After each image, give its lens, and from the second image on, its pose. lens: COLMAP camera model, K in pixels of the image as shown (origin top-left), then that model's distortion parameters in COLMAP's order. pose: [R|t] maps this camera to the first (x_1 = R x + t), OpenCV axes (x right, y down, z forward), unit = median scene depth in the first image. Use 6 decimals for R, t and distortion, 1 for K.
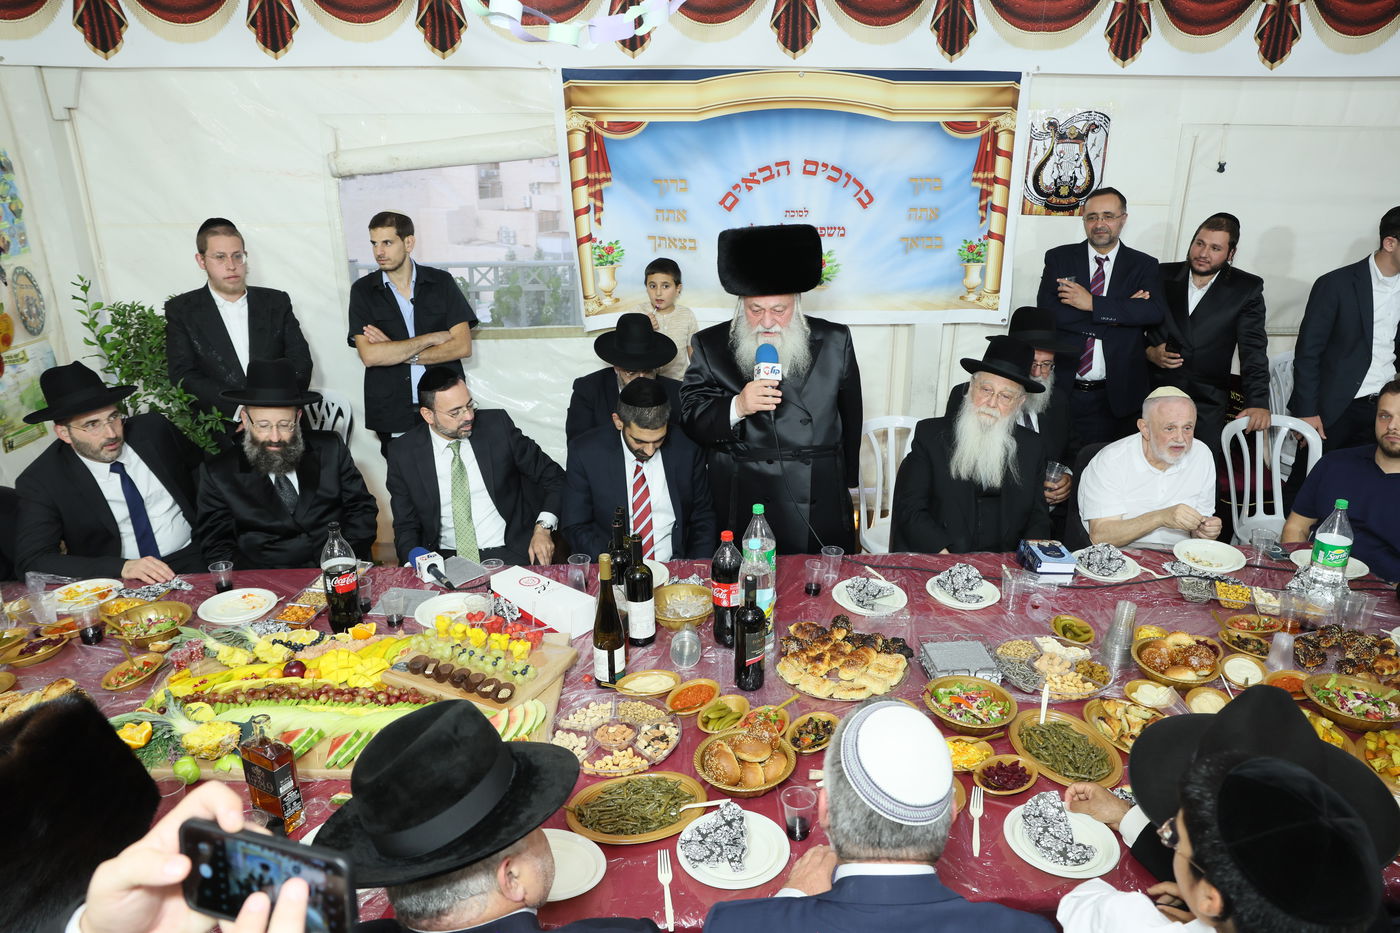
lens RADIAL K [[948.7, 0, 708.1], [0, 948.7, 464.3], [0, 0, 1]] dist [-0.096579, 0.067621]
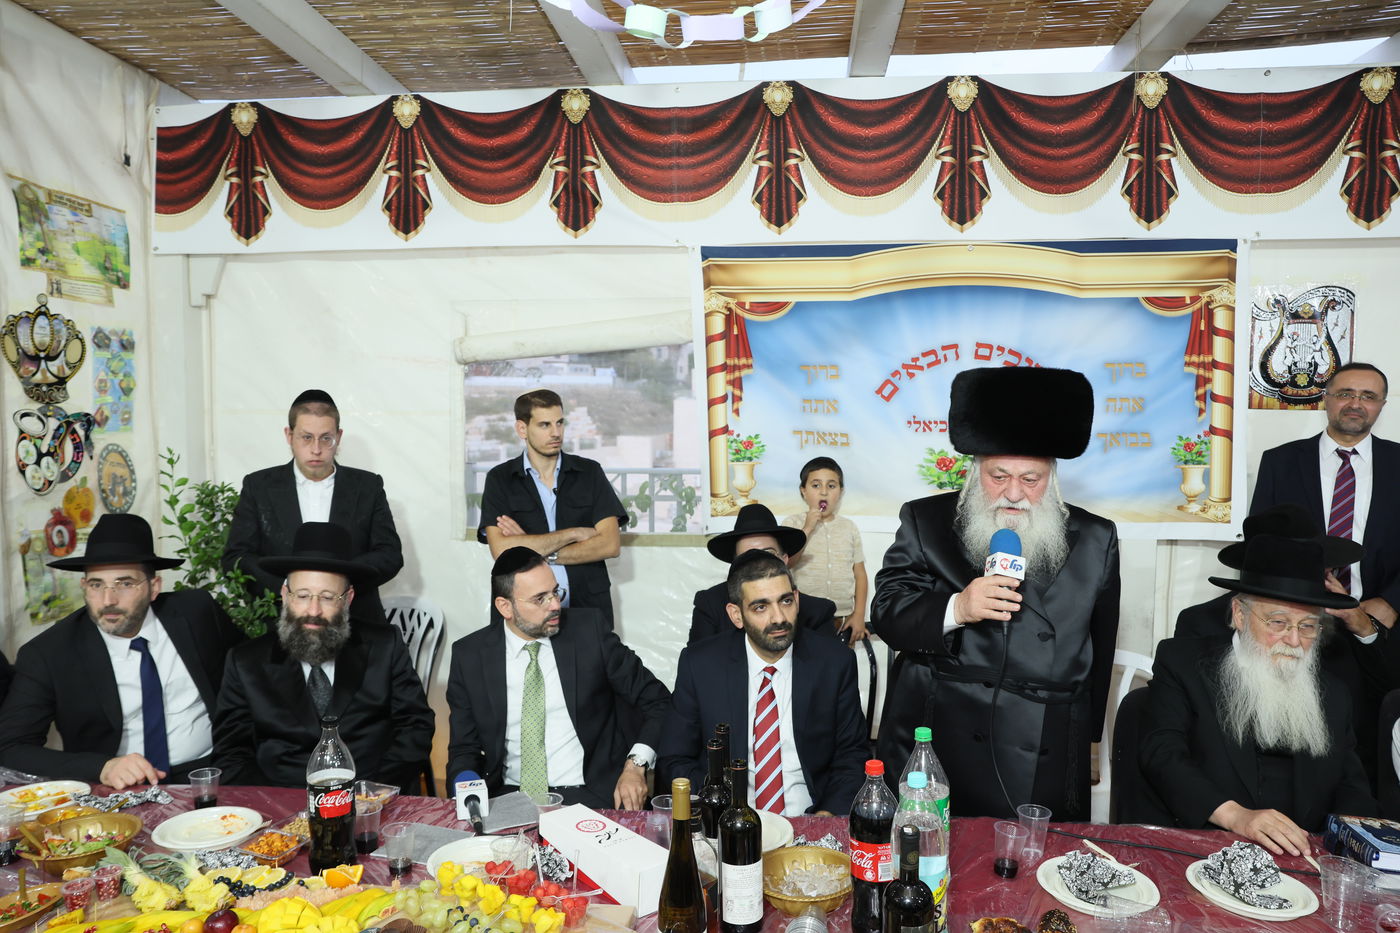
lens RADIAL K [[948.7, 0, 709.2], [0, 948.7, 469.6], [0, 0, 1]] dist [-0.096579, 0.067621]
pose [[0.985429, 0.009519, -0.169818, 0.010553], [-0.057791, 0.957771, -0.281666, 0.046496], [0.159966, 0.287375, 0.944366, 0.212533]]
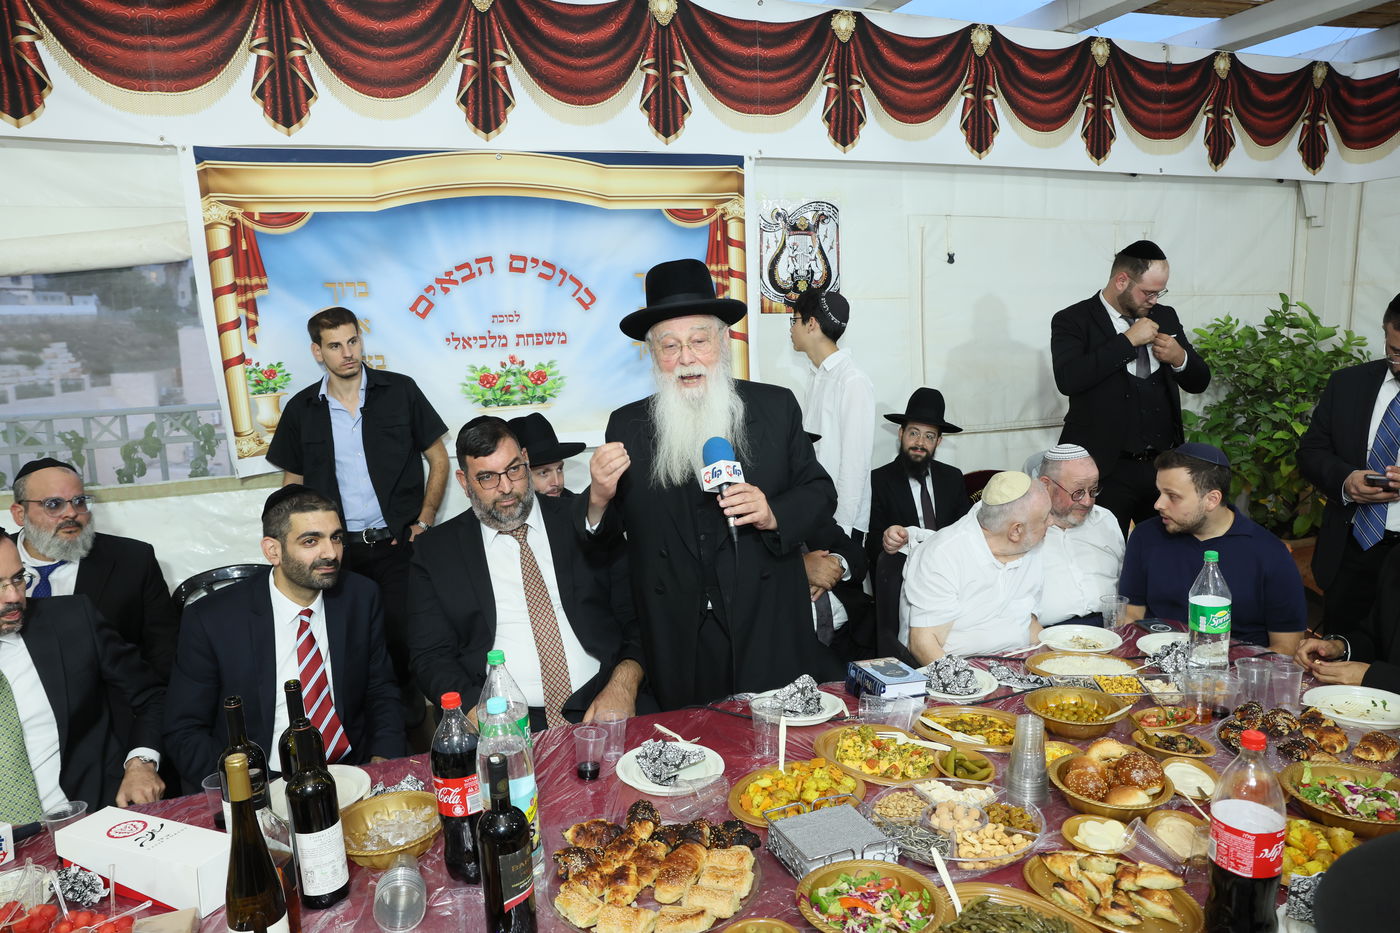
lens RADIAL K [[948.7, 0, 690.4], [0, 948.7, 470.3], [0, 0, 1]] dist [-0.096579, 0.067621]
pose [[0.956692, -0.077544, 0.280584, 0.006050], [0.132040, 0.974604, -0.180864, 0.041510], [-0.259434, 0.210080, 0.942635, 0.233785]]
